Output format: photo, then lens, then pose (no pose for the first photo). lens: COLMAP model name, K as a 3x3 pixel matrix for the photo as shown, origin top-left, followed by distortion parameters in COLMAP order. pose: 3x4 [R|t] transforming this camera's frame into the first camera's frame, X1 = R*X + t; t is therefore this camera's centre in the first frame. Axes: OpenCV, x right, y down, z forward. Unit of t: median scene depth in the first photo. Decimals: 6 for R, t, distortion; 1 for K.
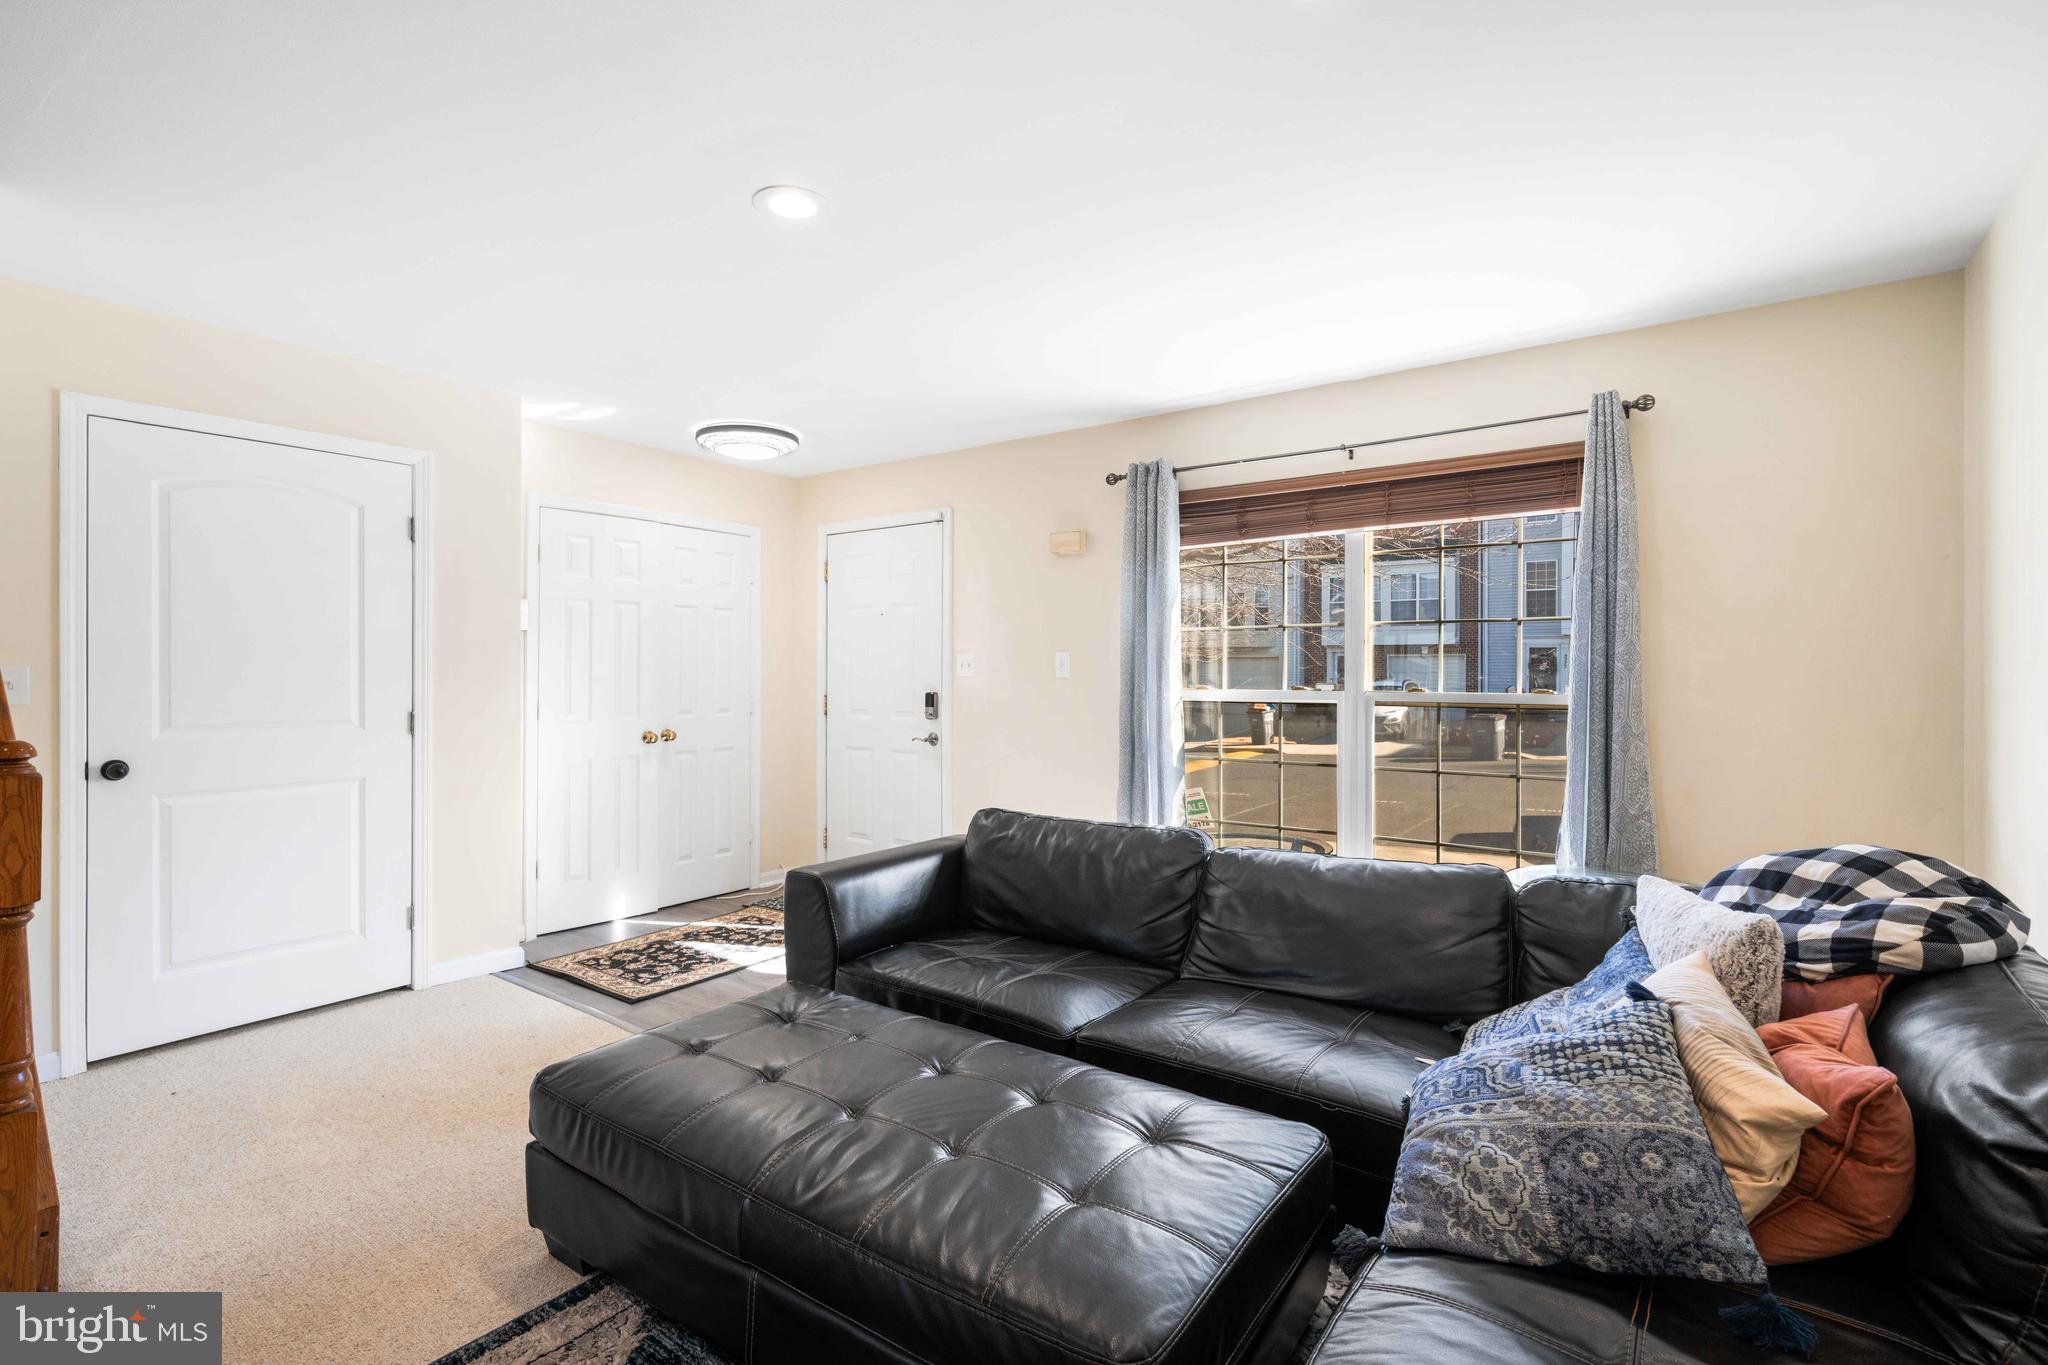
lens RADIAL K [[958.1, 0, 1017.1], [0, 958.1, 676.9], [0, 0, 1]] dist [0.007495, 0.000419]
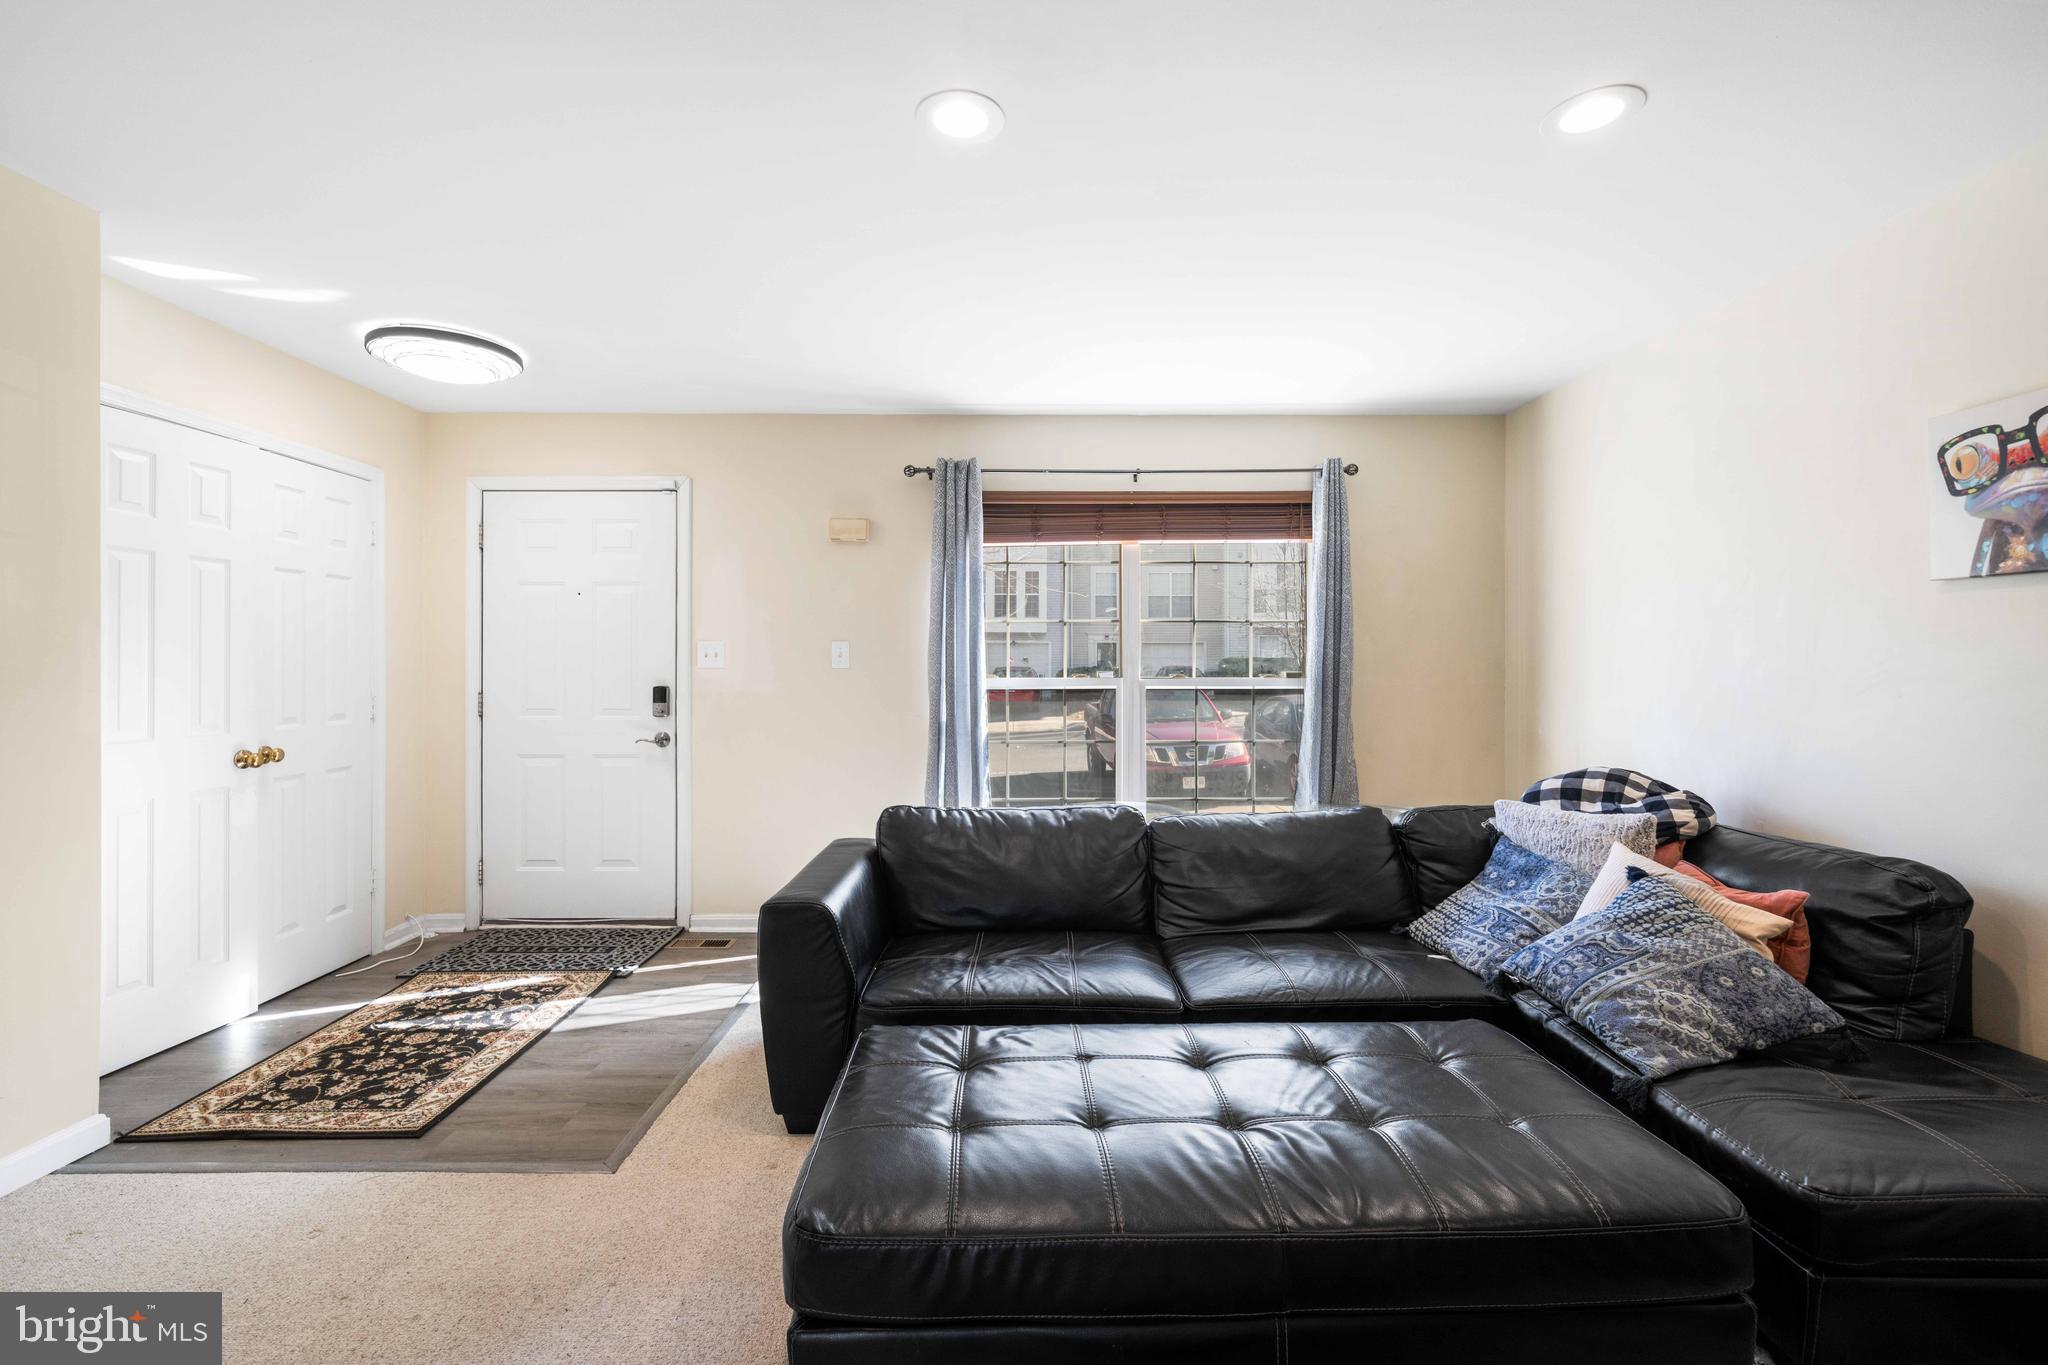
lens RADIAL K [[888.5, 0, 1034.8], [0, 888.5, 671.8], [0, 0, 1]] dist [0.004433, -0.000540]
pose [[0.795476, -0.008744, 0.605922, -0.397226], [0.005592, 0.999959, 0.007089, -0.001041], [-0.605960, -0.002251, 0.795492, 0.193177]]
